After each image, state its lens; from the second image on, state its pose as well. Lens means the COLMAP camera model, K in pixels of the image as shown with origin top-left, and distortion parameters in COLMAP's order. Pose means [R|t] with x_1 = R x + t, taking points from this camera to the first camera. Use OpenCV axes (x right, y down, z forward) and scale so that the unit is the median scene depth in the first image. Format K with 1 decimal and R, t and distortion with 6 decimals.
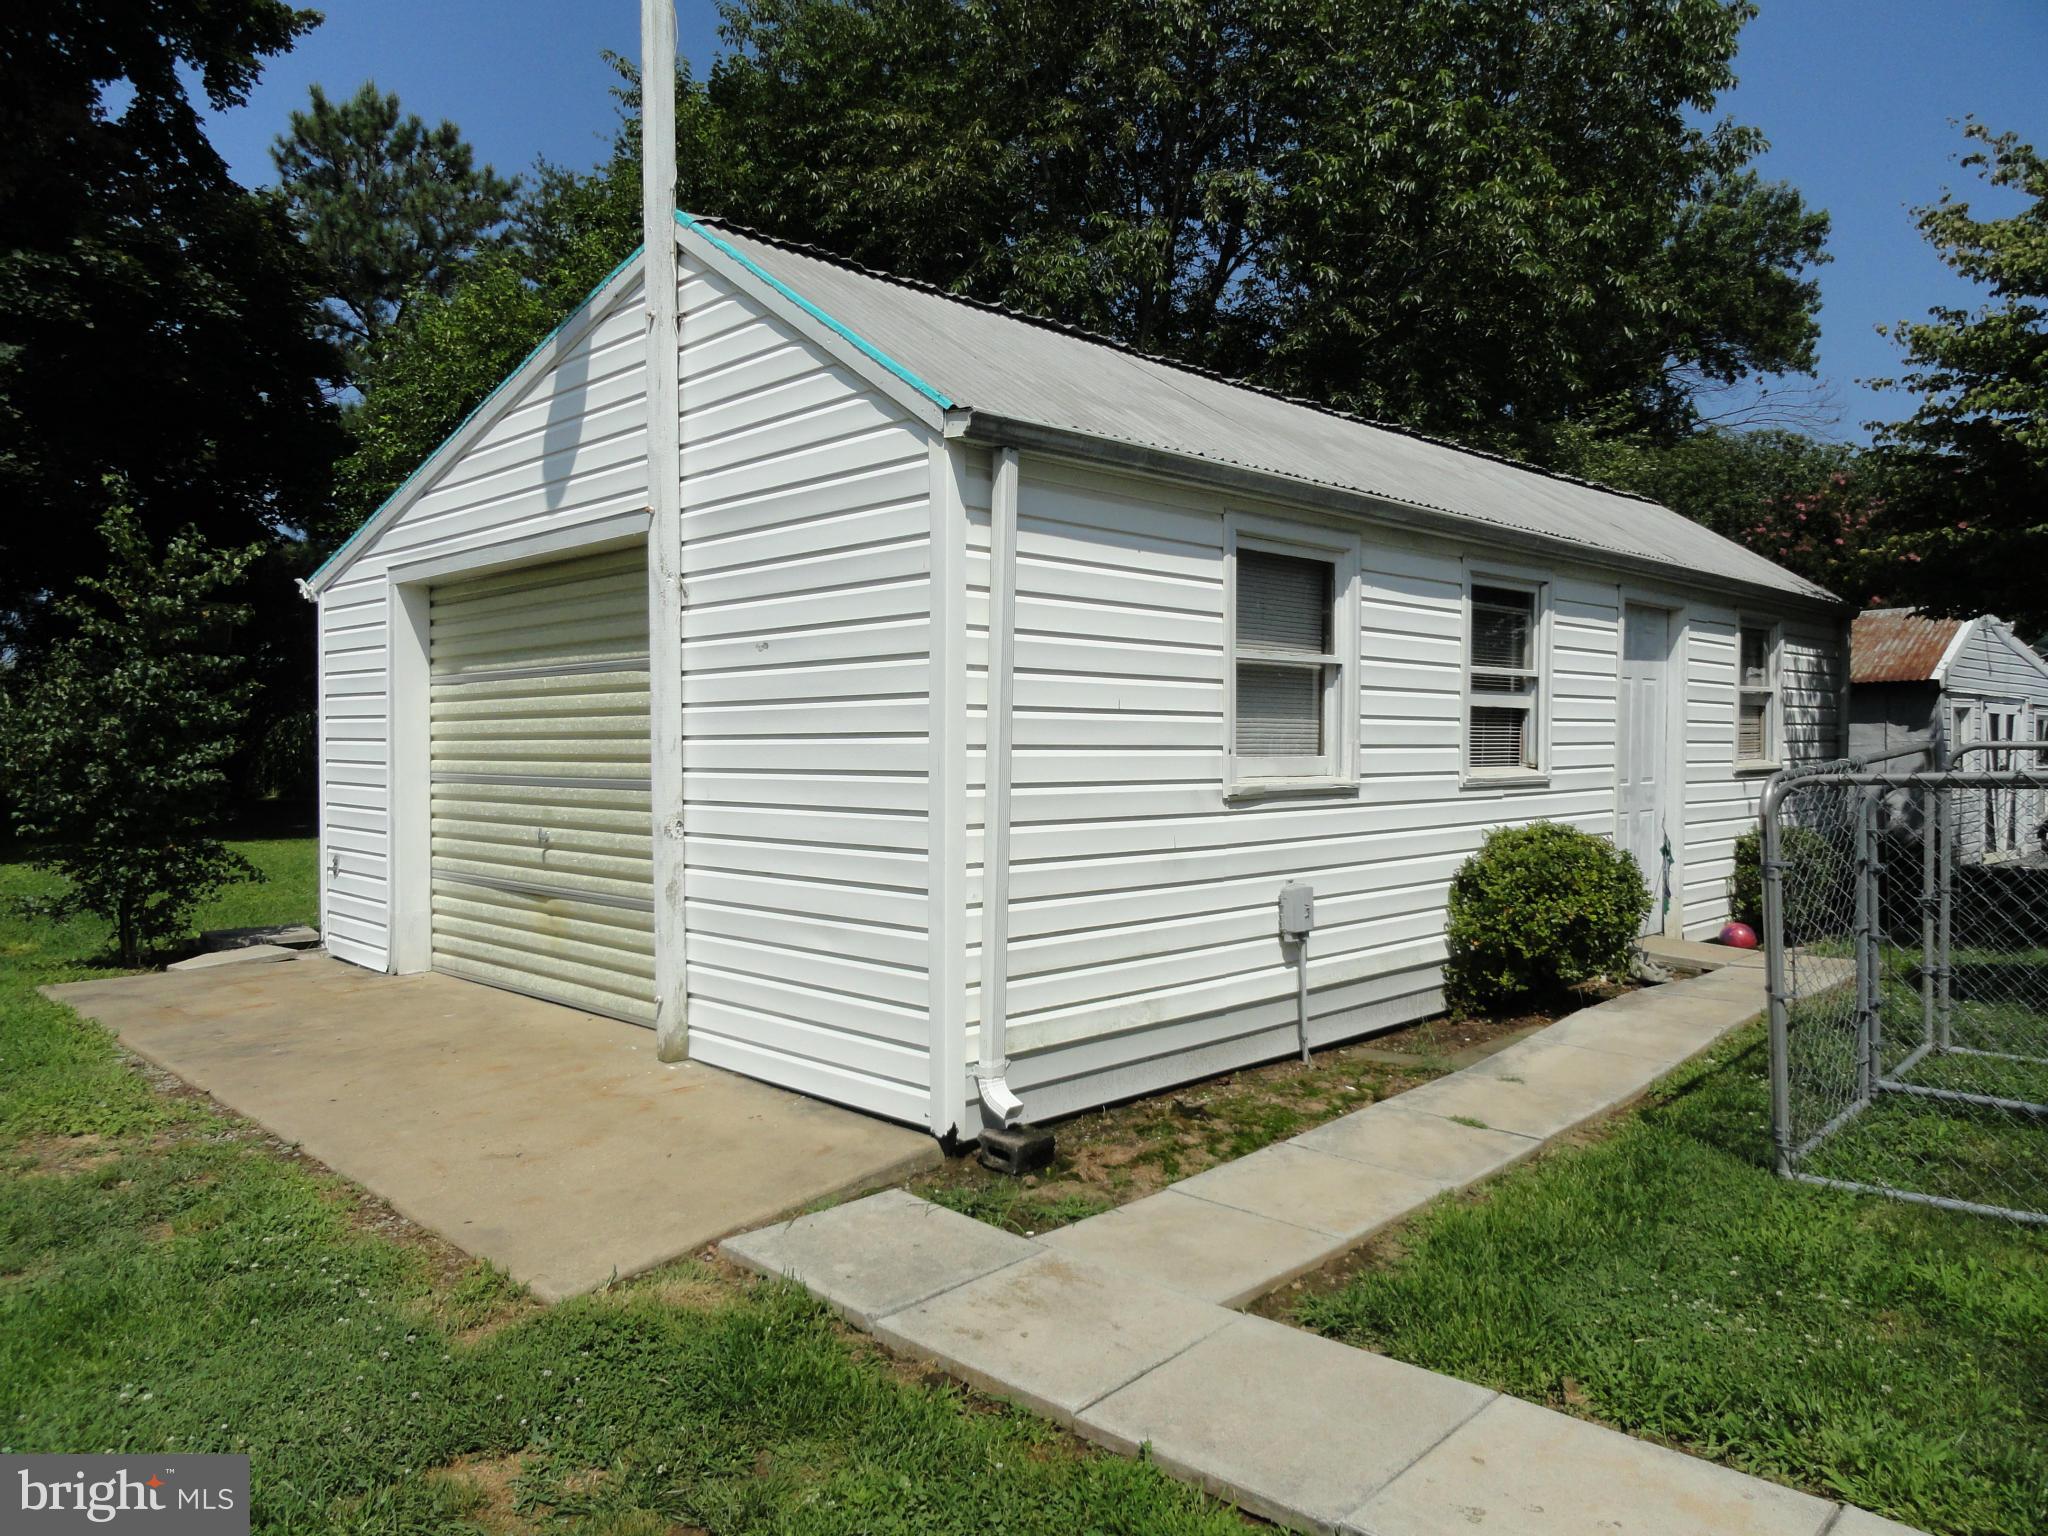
lens RADIAL K [[1405.7, 0, 1024.3], [0, 1405.7, 760.8], [0, 0, 1]] dist [-0.016203, 0.002928]
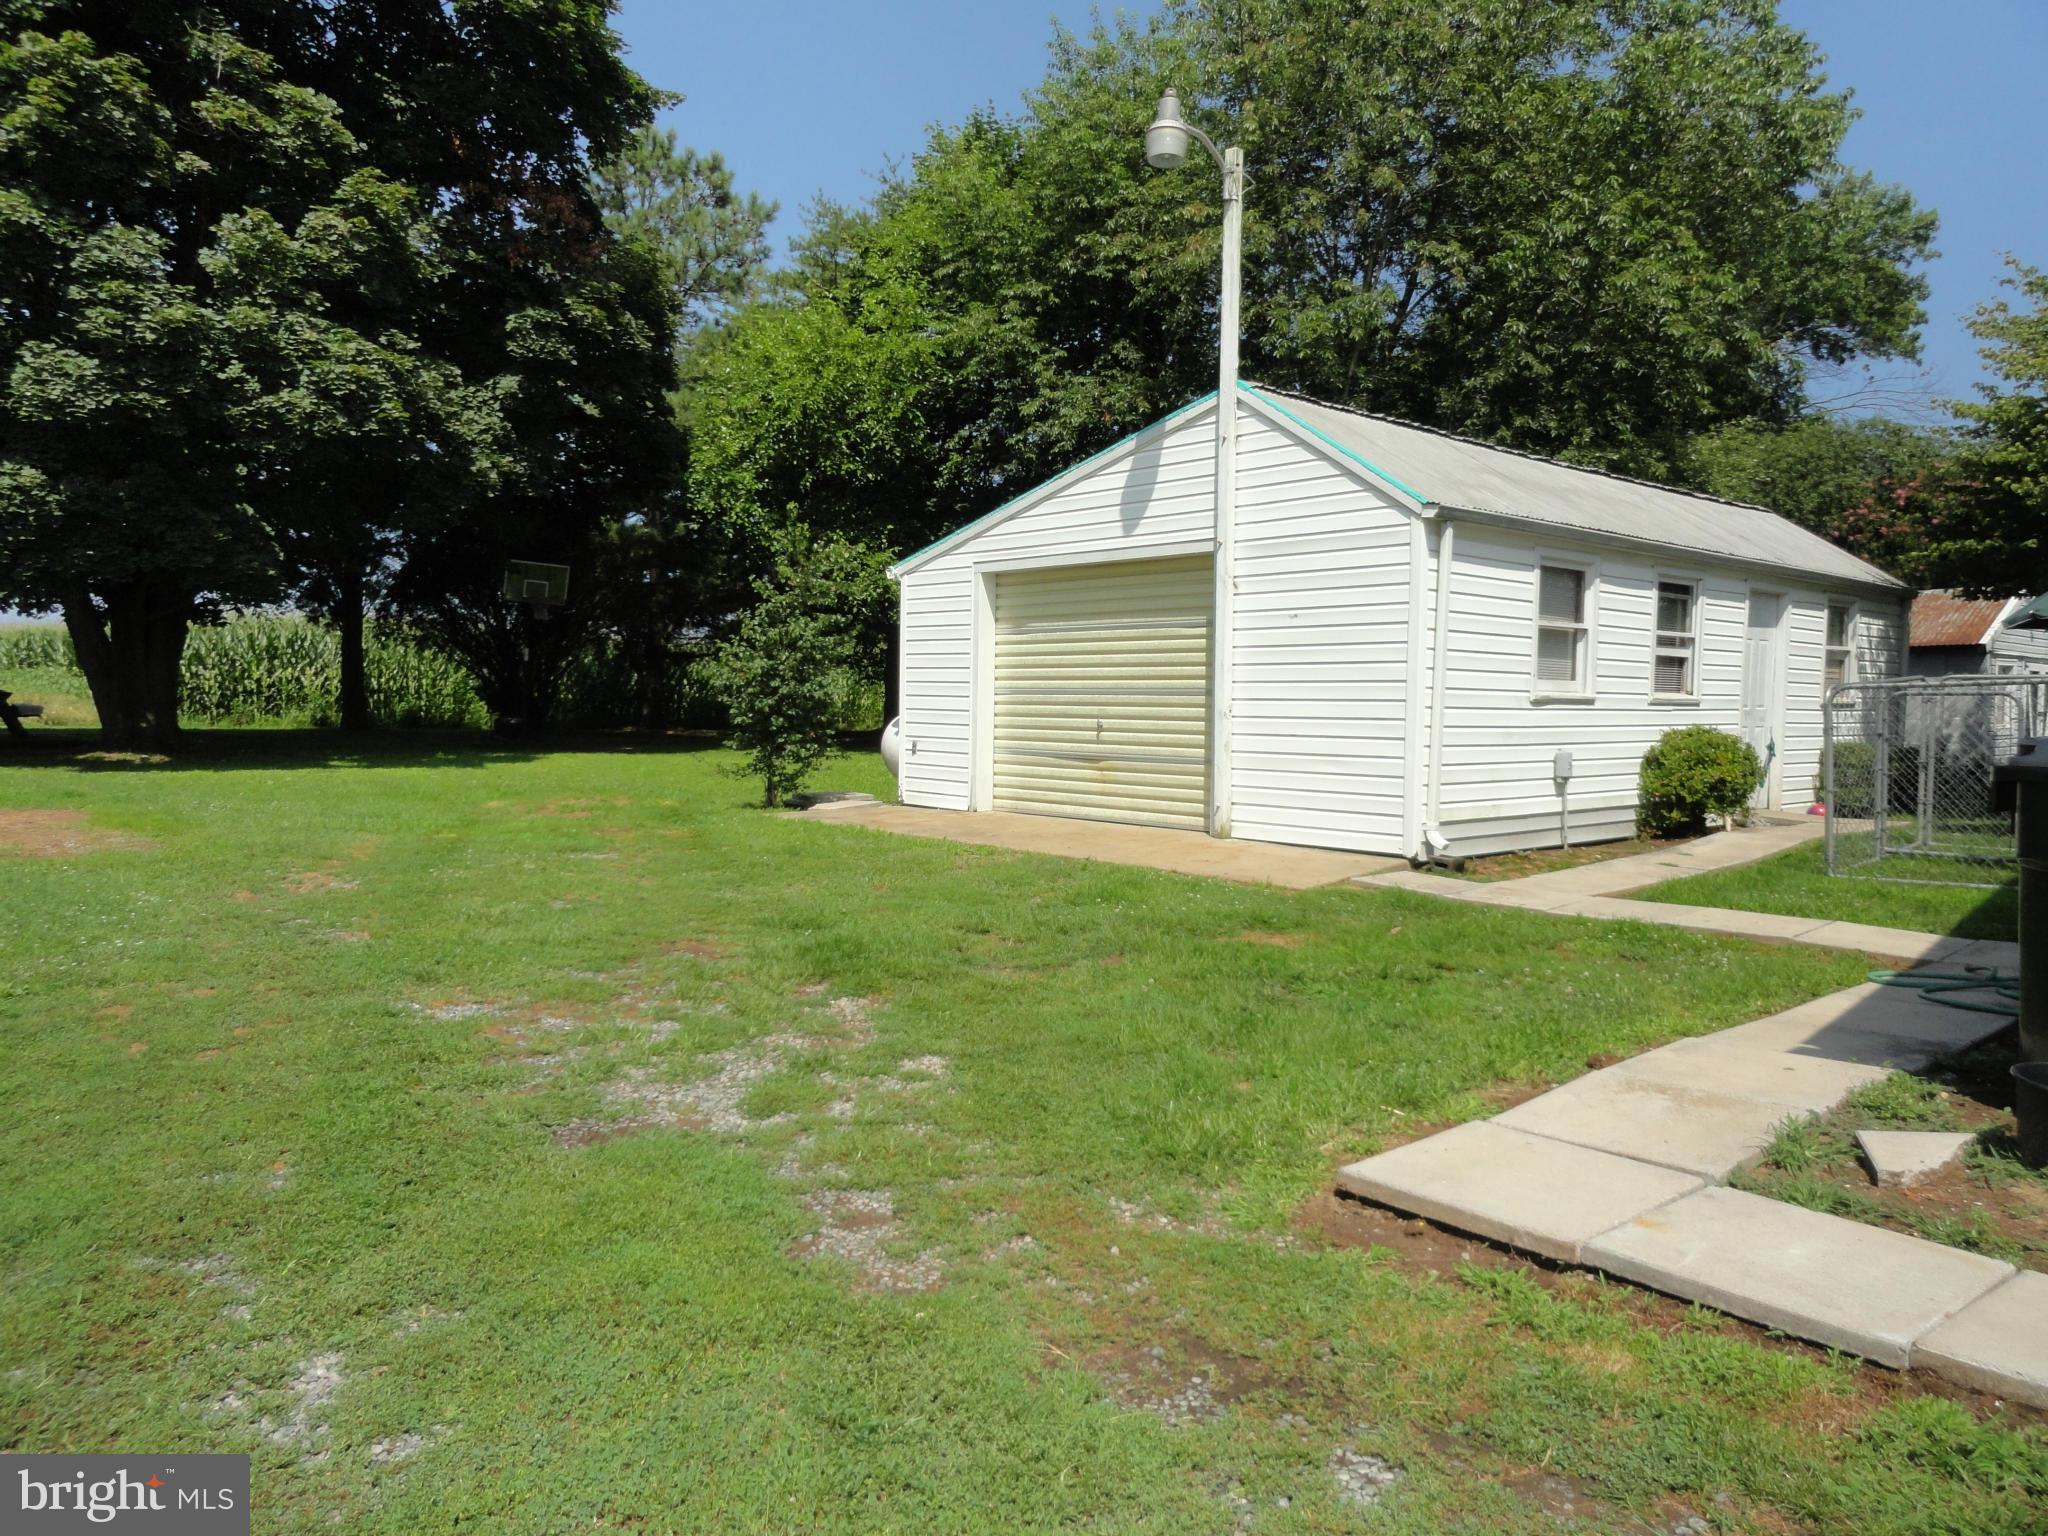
lens RADIAL K [[1405.7, 0, 1024.2], [0, 1405.7, 754.5], [0, 0, 1]] dist [-0.016203, 0.002928]
pose [[0.998209, 0.016359, -0.057536, -0.296852], [-0.014808, 0.999518, 0.027280, 0.040391], [0.057954, -0.026379, 0.997971, -0.630936]]
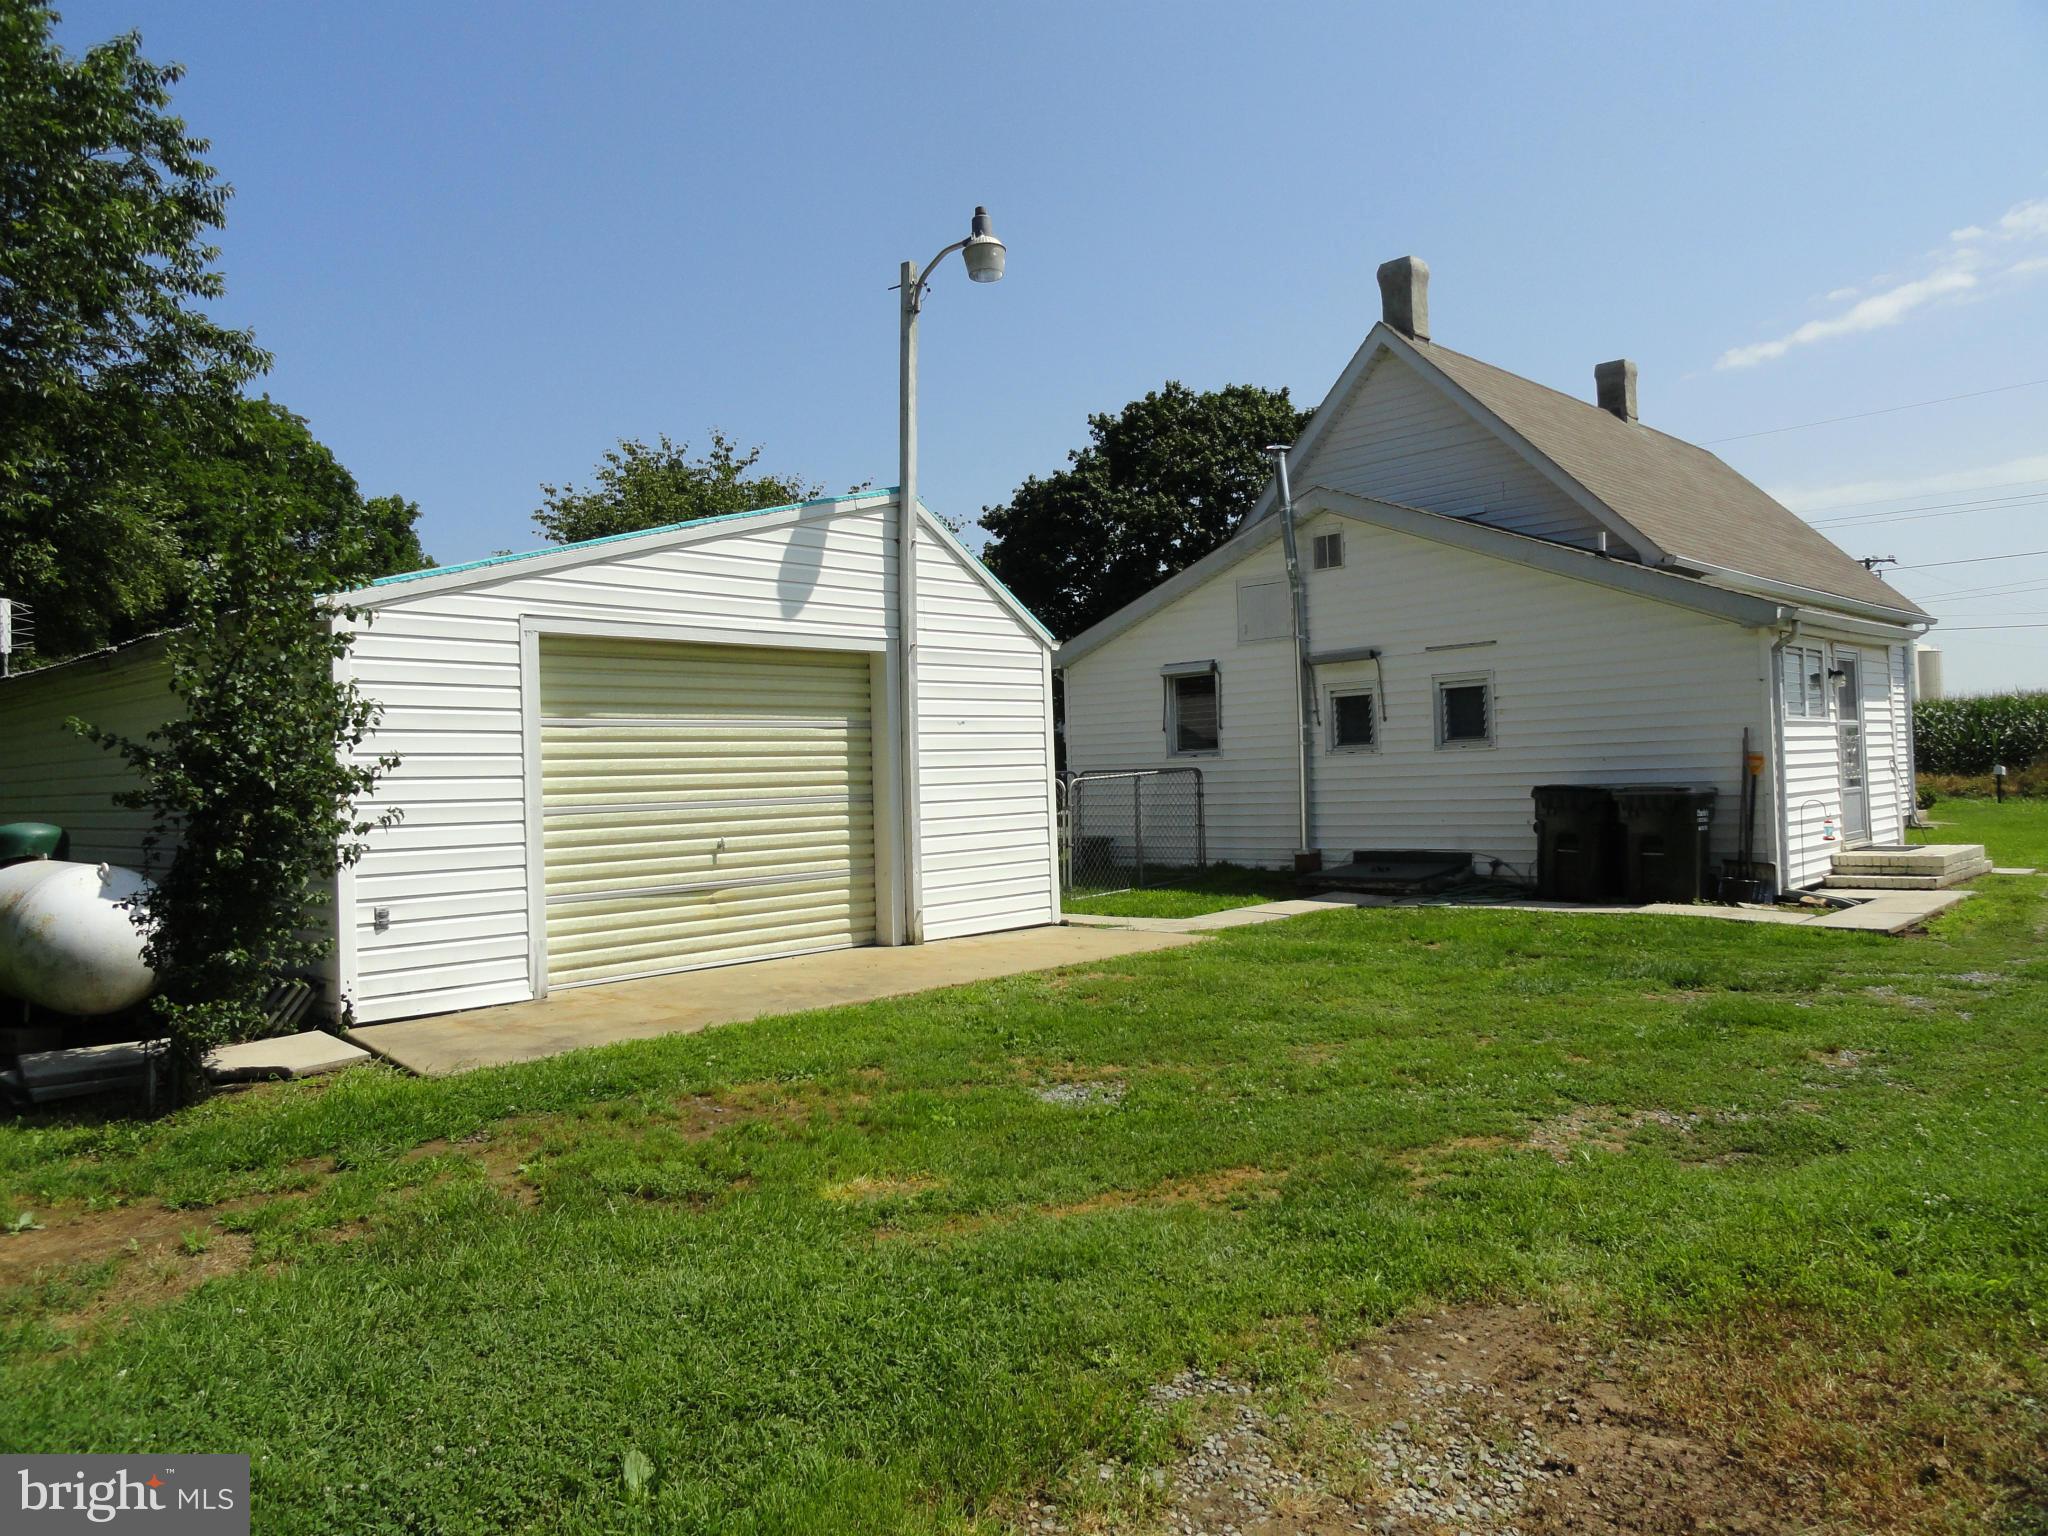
lens RADIAL K [[1405.7, 0, 1024.1], [0, 1405.7, 767.2], [0, 0, 1]] dist [-0.016203, 0.002928]
pose [[-0.032482, 0.013059, 0.999387, -1.518771], [0.046405, 0.998856, -0.011544, 0.007519], [-0.998394, 0.046002, -0.033051, 0.661706]]
